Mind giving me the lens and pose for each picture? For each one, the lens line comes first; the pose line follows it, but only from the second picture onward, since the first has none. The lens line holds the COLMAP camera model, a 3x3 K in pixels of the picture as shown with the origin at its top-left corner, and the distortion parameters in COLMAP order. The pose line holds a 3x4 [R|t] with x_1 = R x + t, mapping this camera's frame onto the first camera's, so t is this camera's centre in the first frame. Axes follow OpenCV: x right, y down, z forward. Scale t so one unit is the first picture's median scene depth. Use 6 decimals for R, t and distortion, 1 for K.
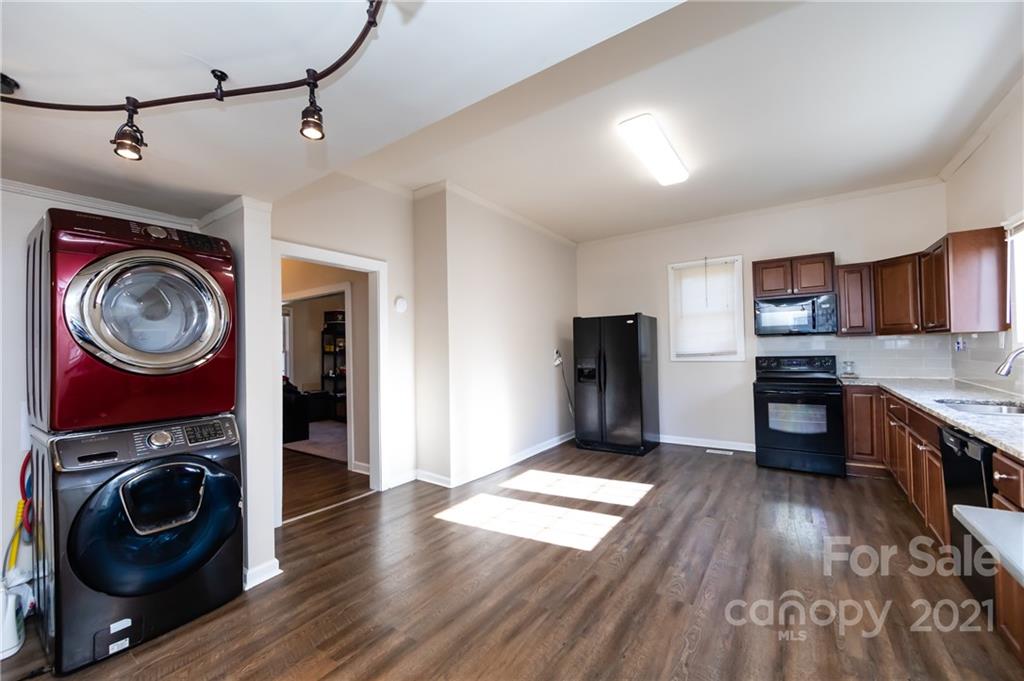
lens RADIAL K [[402.5, 0, 510.4], [0, 402.5, 345.4], [0, 0, 1]] dist [-0.004165, -0.000785]
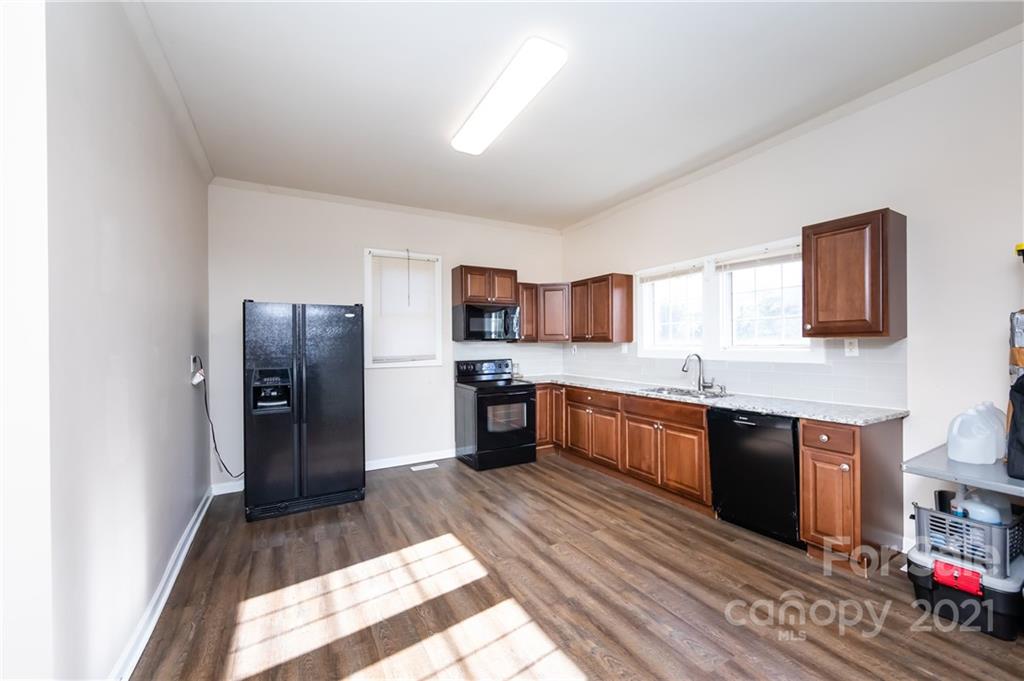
lens RADIAL K [[402.5, 0, 516.5], [0, 402.5, 343.6], [0, 0, 1]] dist [-0.004165, -0.000785]
pose [[0.431367, 0.018479, 0.901987, -0.323326], [-0.011314, 0.999822, -0.015073, -0.002215], [-0.902106, -0.003703, 0.431499, 0.636532]]
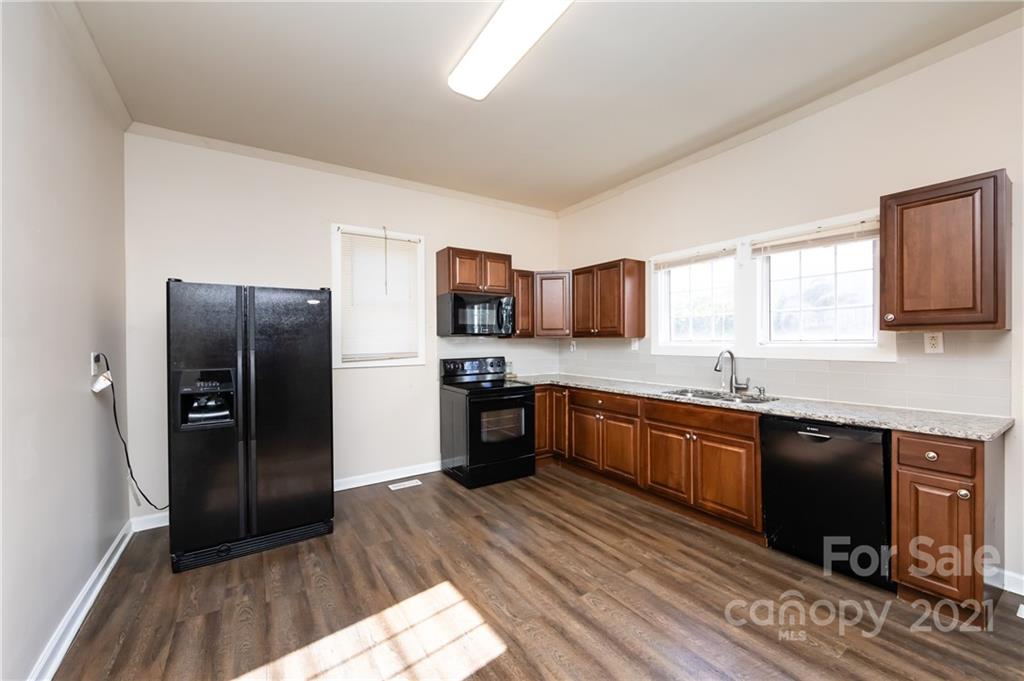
lens RADIAL K [[402.5, 0, 516.4], [0, 402.5, 343.3], [0, 0, 1]] dist [-0.004165, -0.000785]
pose [[0.363639, 0.014083, 0.931434, -0.183426], [-0.011562, 0.999877, -0.010604, 0.002531], [-0.931468, -0.006913, 0.363757, 0.791456]]
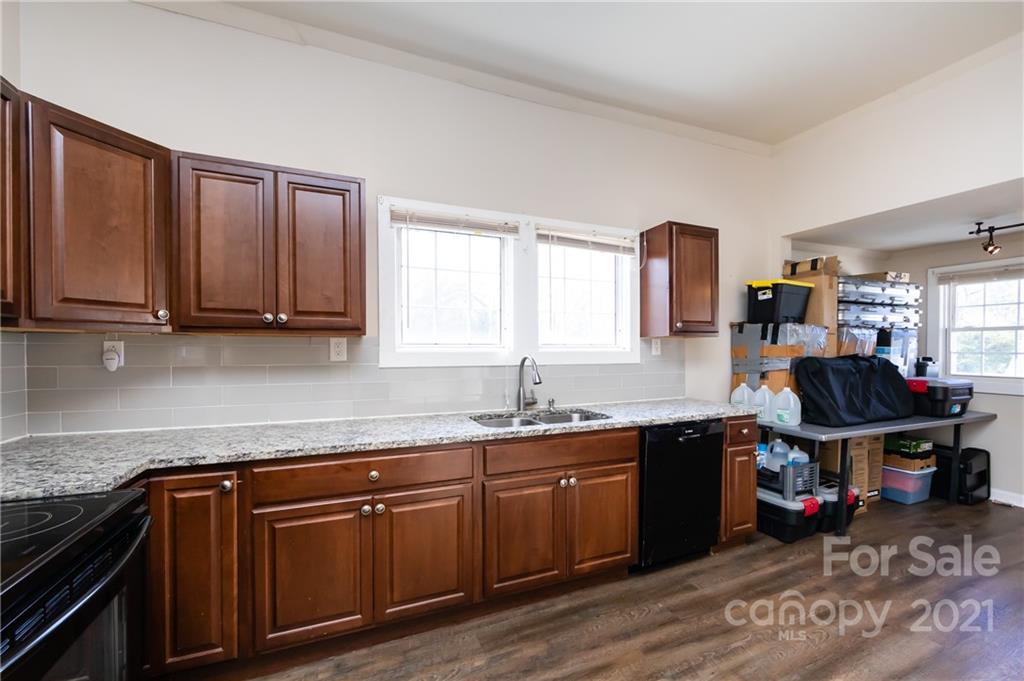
lens RADIAL K [[402.5, 0, 510.8], [0, 402.5, 357.4], [0, 0, 1]] dist [-0.004165, -0.000785]
pose [[-0.844108, 0.014688, 0.535972, 0.520701], [0.013913, 0.999888, -0.005490, 0.008923], [-0.535993, 0.002823, -0.844218, 1.308062]]
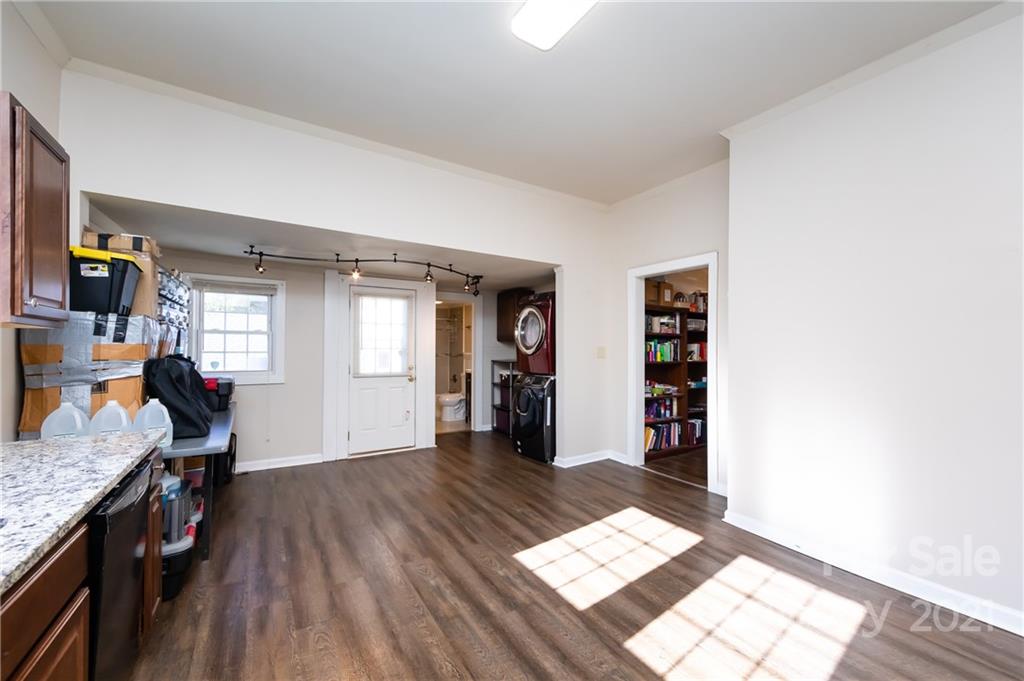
lens RADIAL K [[402.5, 0, 513.7], [0, 402.5, 346.0], [0, 0, 1]] dist [-0.004165, -0.000785]
pose [[-0.381334, 0.016146, -0.924296, 0.856562], [0.017952, 0.999788, 0.010058, -0.006325], [0.924263, -0.012757, -0.381544, 1.072607]]
